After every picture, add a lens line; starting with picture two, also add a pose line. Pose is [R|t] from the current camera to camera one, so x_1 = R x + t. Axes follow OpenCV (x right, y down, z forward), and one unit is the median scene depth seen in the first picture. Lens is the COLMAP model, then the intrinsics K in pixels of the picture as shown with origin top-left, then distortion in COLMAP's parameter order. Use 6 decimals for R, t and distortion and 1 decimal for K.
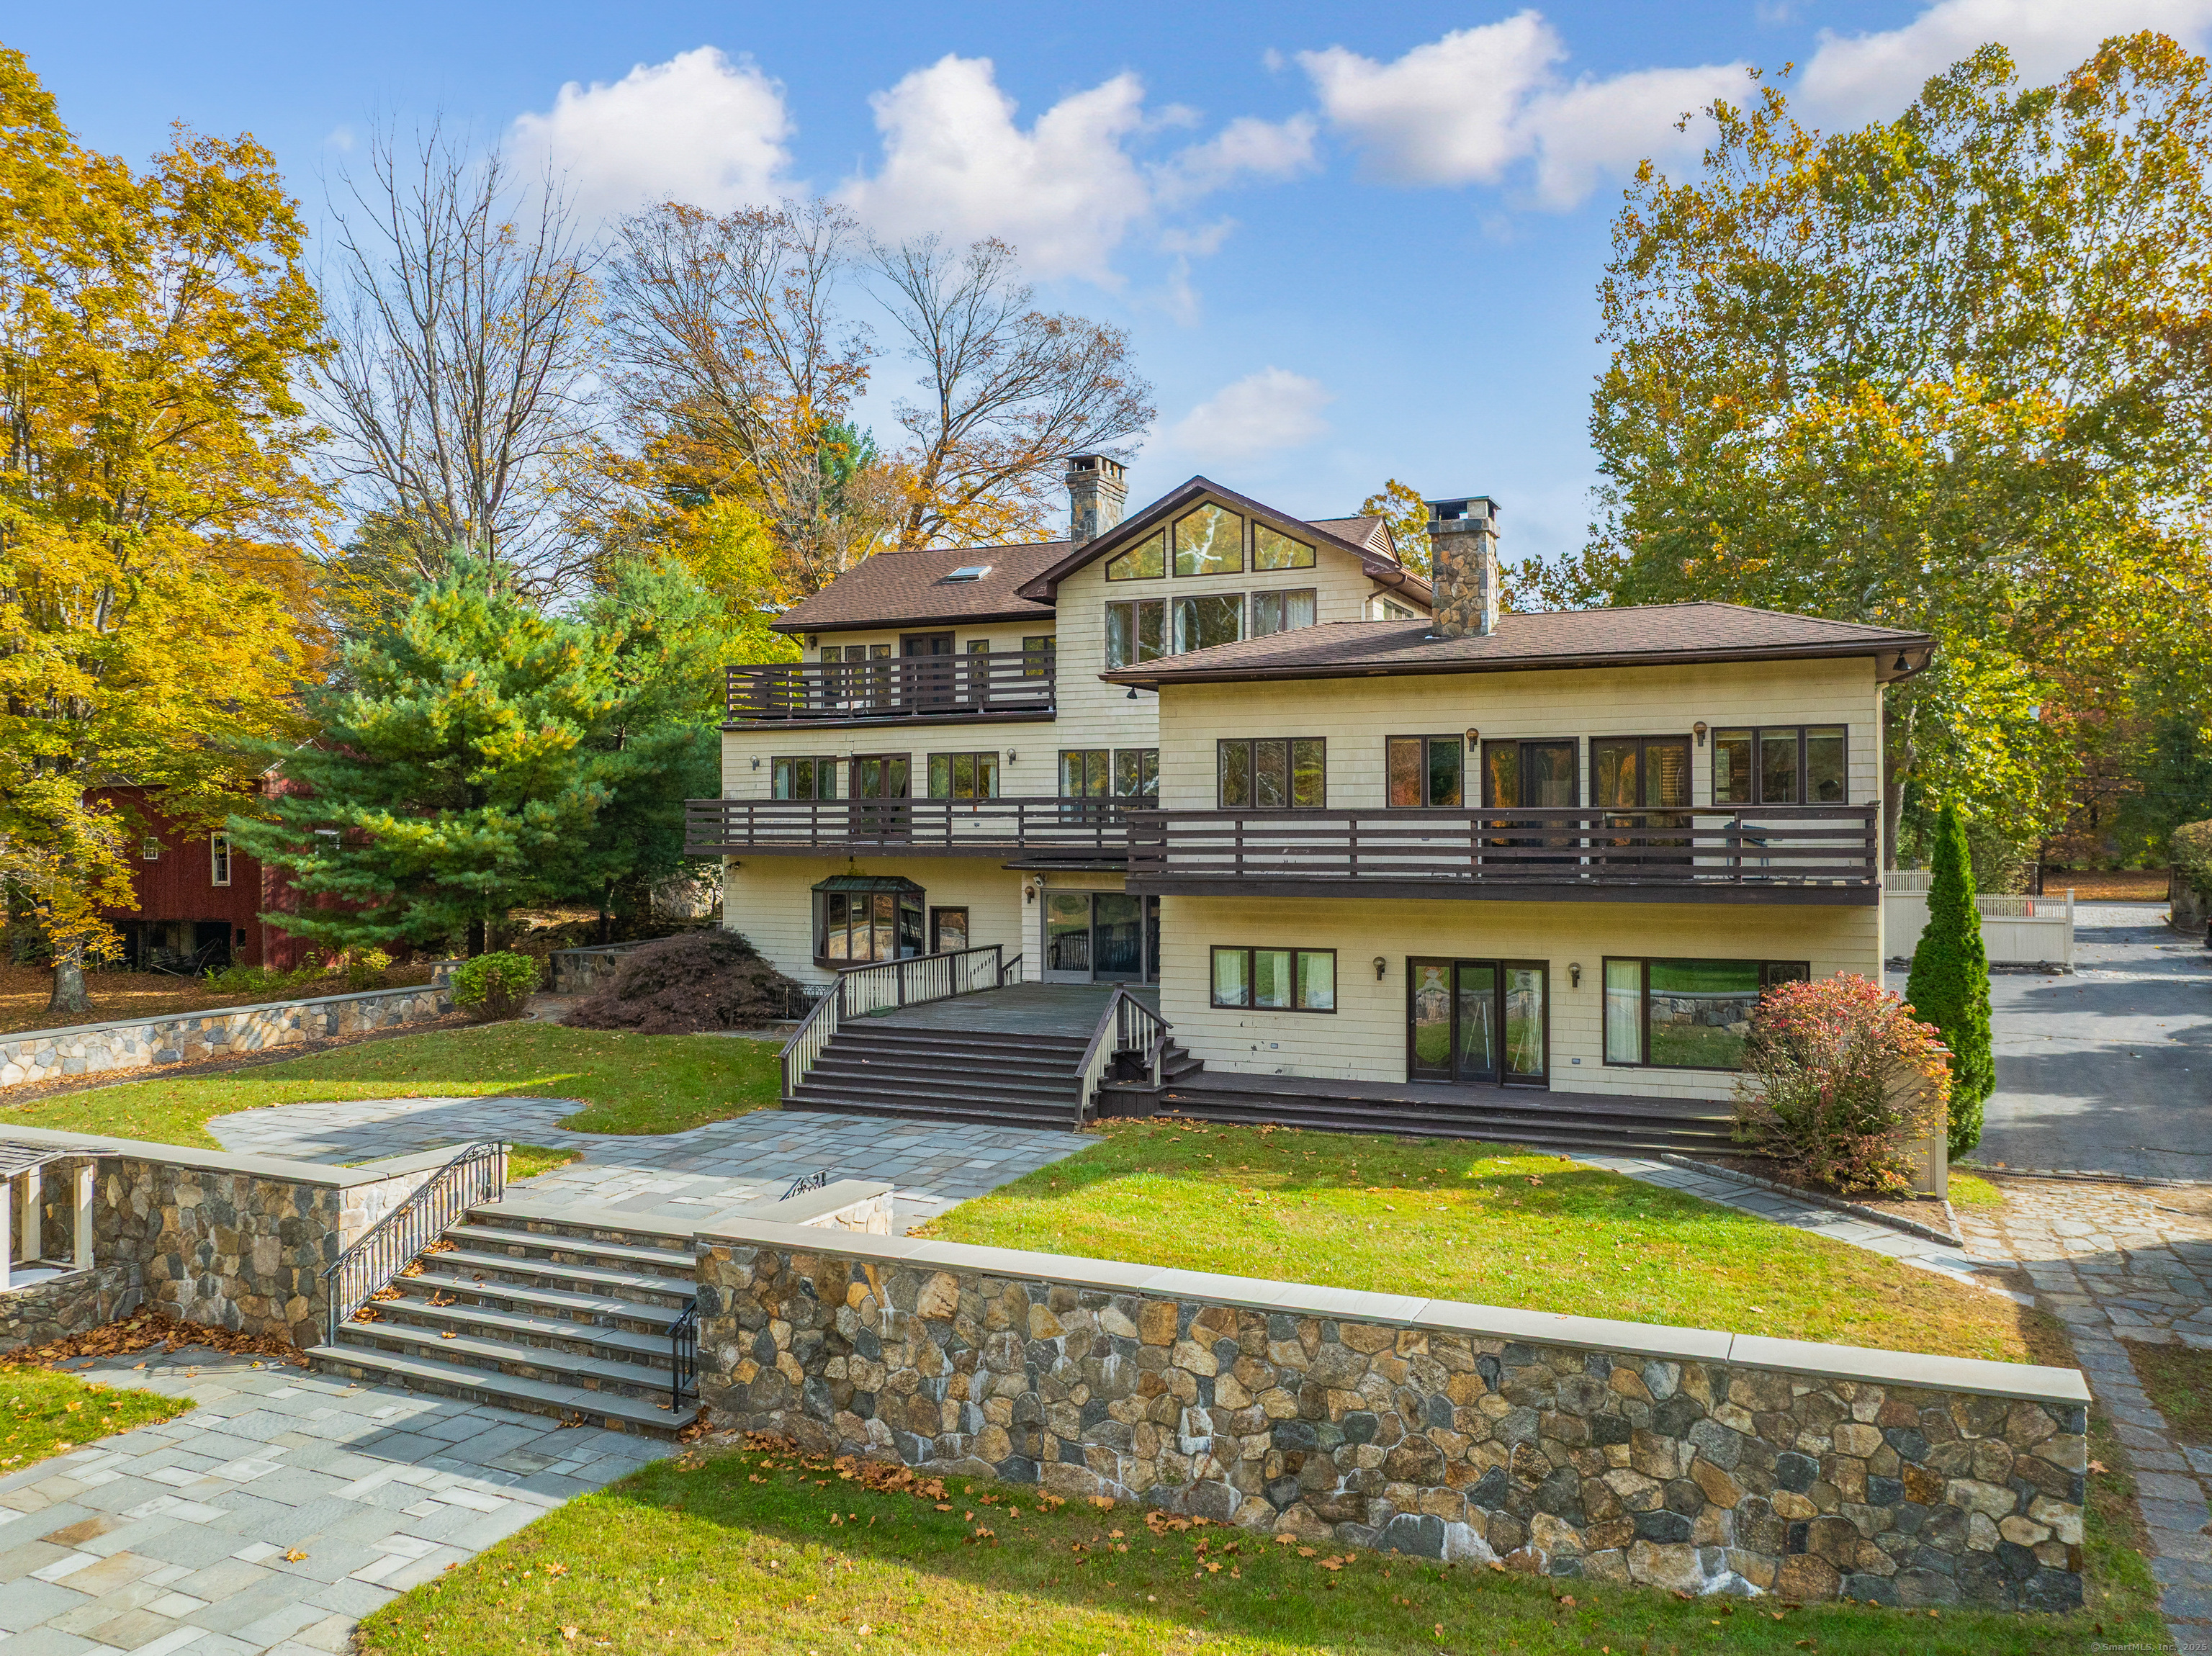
lens RADIAL K [[1626.6, 0, 1117.0], [0, 1626.6, 815.5], [0, 0, 1]] dist [-0.043472, 0.026119]
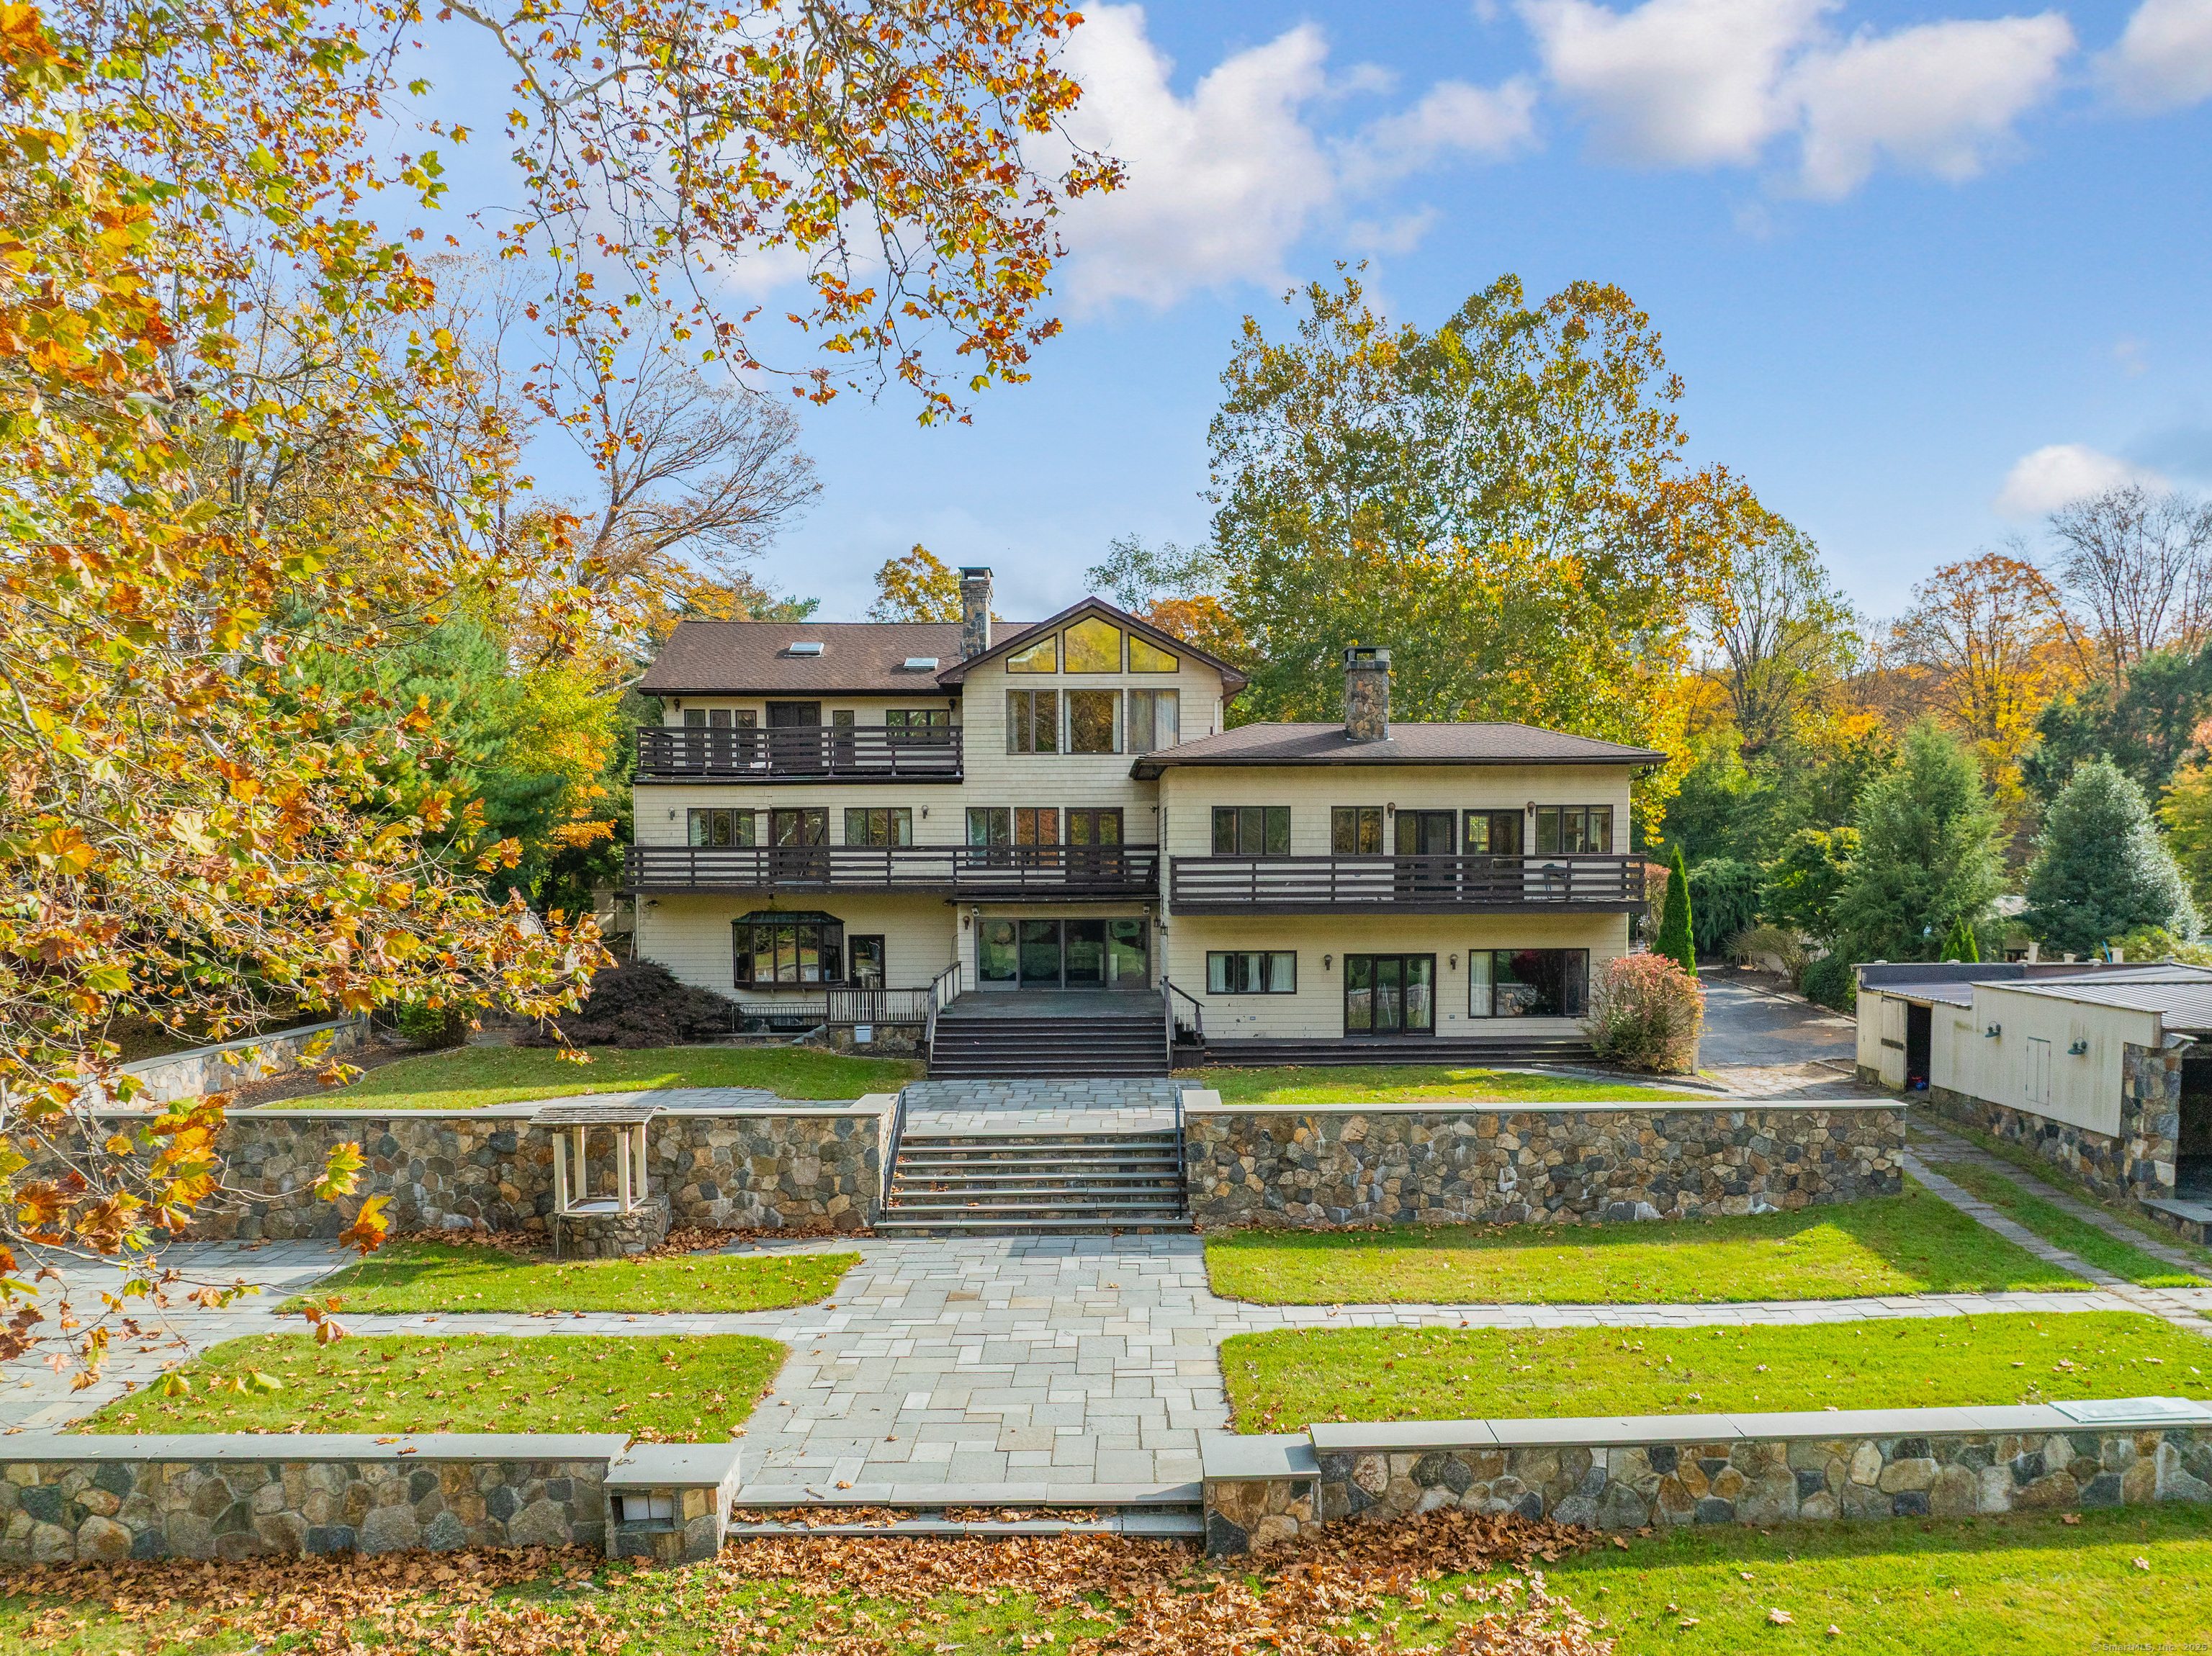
lens RADIAL K [[1699.5, 0, 1160.6], [0, 1699.5, 979.9], [0, 0, 1]] dist [-0.006662, -0.003977]
pose [[0.904377, -0.030193, 0.425665, -0.656321], [-0.000132, 0.997474, 0.071031, -0.000968], [-0.426734, -0.064295, 0.902089, -0.355580]]
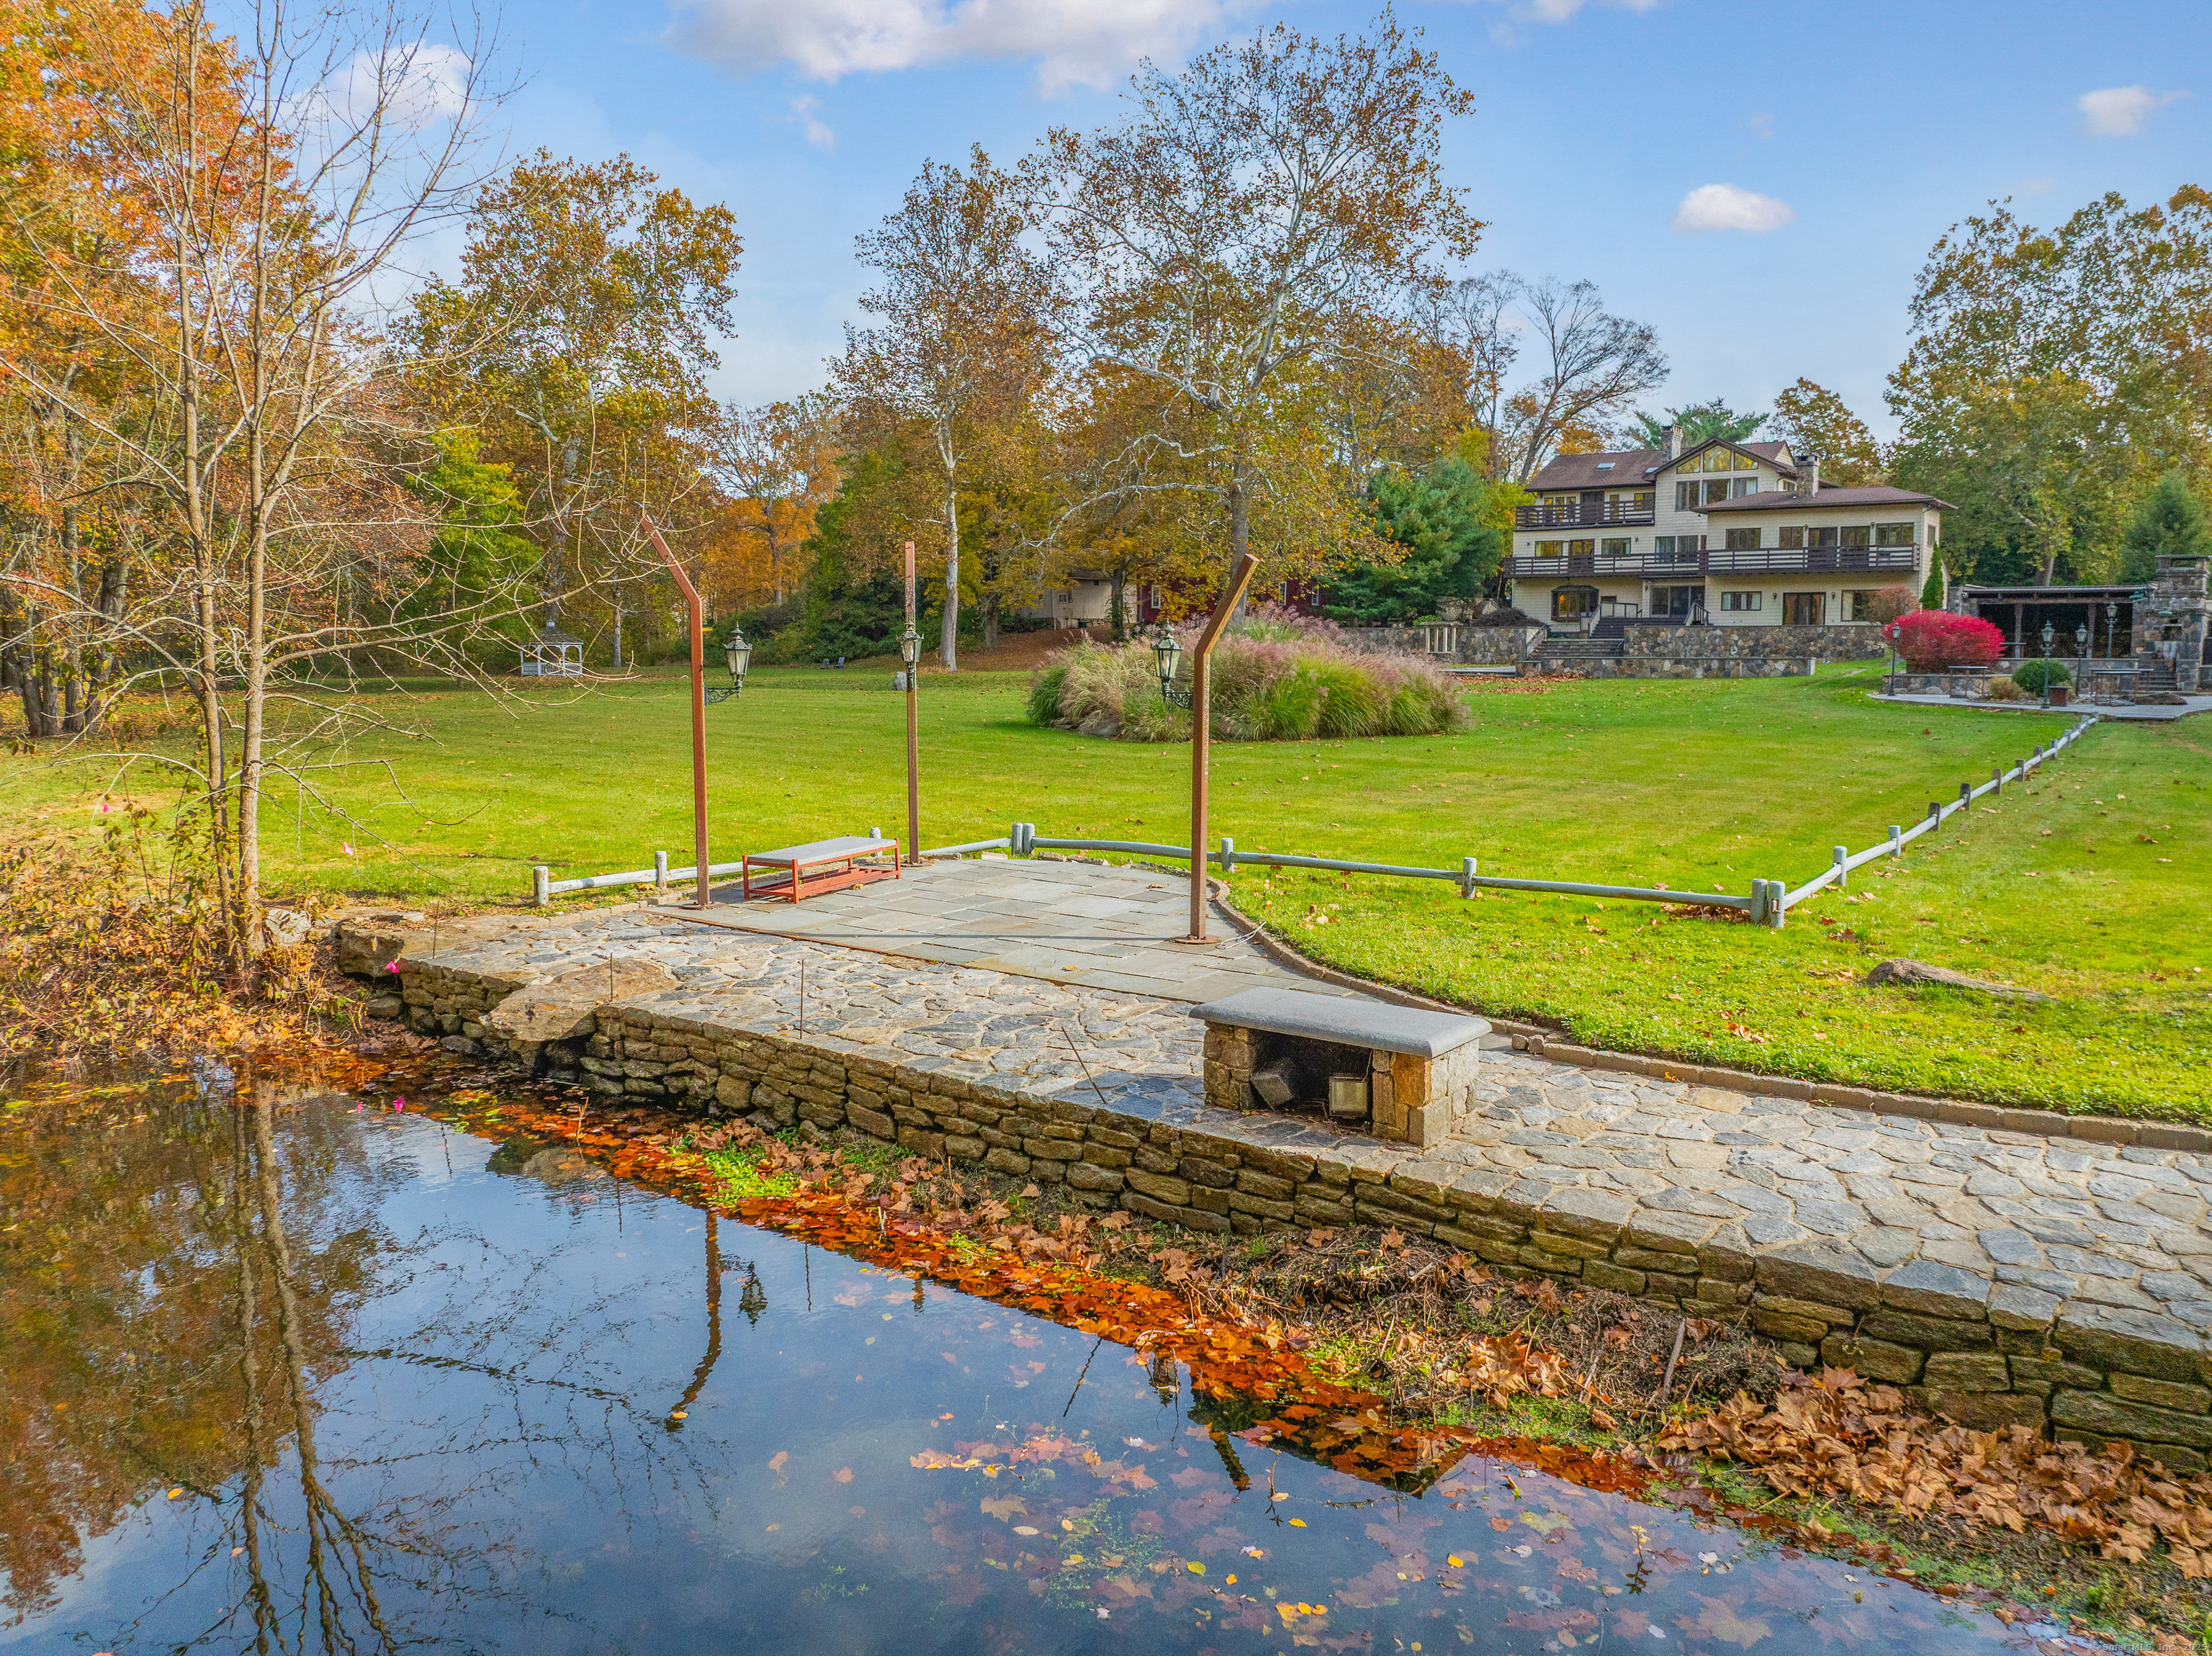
lens RADIAL K [[1602.8, 0, 1106.0], [0, 1602.8, 828.0], [0, 0, 1]] dist [-0.044102, -0.001321]
pose [[0.969910, 0.031890, -0.241365, -0.383924], [-0.003798, 0.993245, 0.115971, 0.198742], [0.243433, -0.111564, 0.963480, -2.640356]]
